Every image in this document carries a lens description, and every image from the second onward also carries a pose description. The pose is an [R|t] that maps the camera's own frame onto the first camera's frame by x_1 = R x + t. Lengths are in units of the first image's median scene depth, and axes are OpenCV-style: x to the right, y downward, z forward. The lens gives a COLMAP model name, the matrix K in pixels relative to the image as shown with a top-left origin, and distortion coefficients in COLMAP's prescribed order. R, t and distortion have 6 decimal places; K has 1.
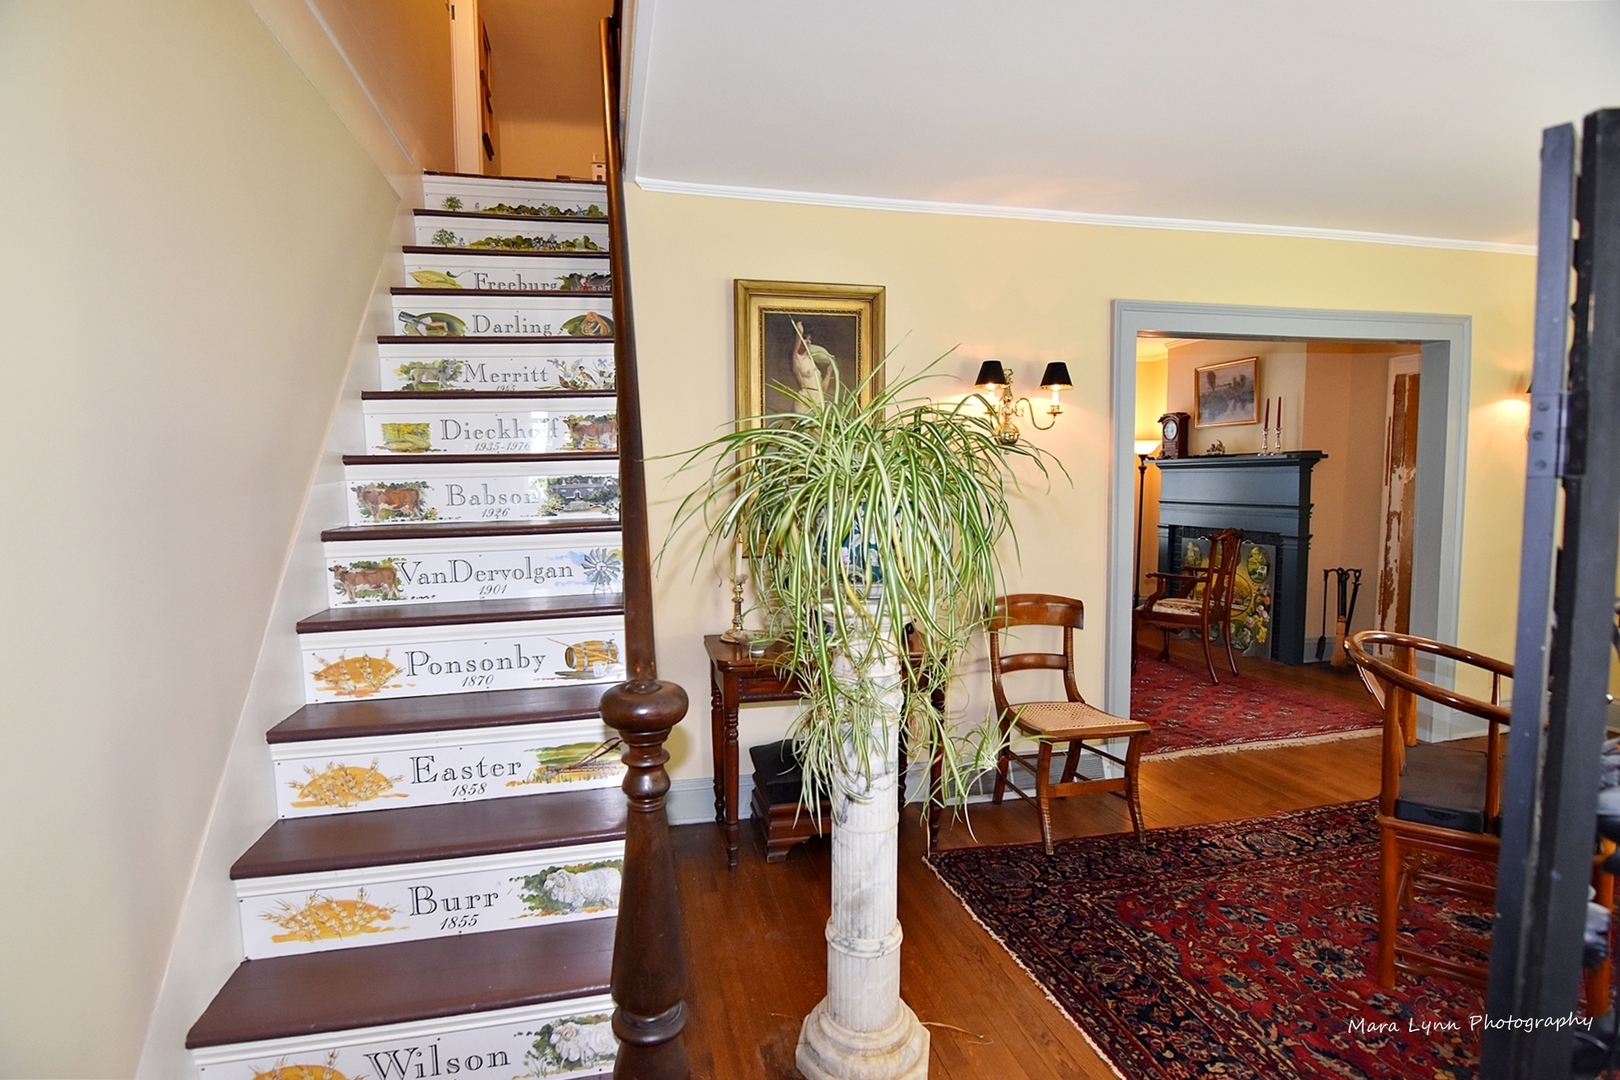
lens RADIAL K [[787.8, 0, 807.6], [0, 787.8, 536.8], [0, 0, 1]] dist [-0.003572, -0.003699]
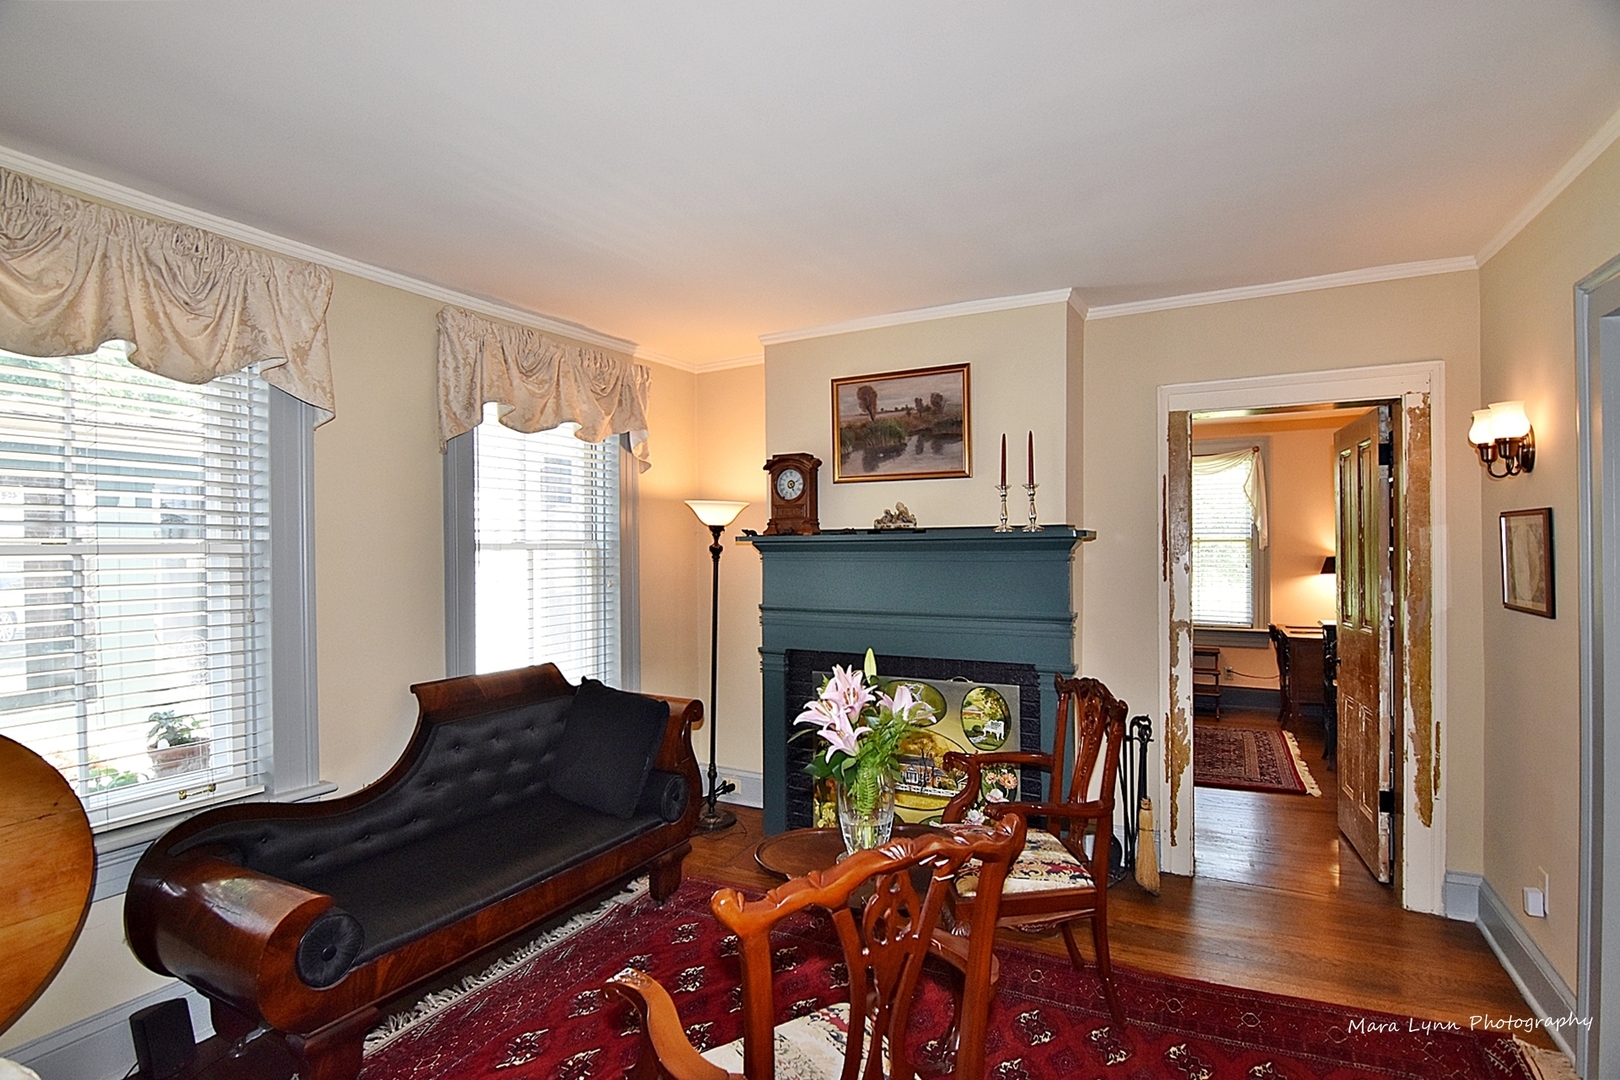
lens RADIAL K [[787.8, 0, 802.3], [0, 787.8, 536.8], [0, 0, 1]] dist [-0.003572, -0.003699]
pose [[0.649860, 0.016371, 0.759878, 0.039634], [0.057633, 0.995828, -0.070743, -0.061030], [-0.757866, 0.089767, 0.646205, 0.674060]]
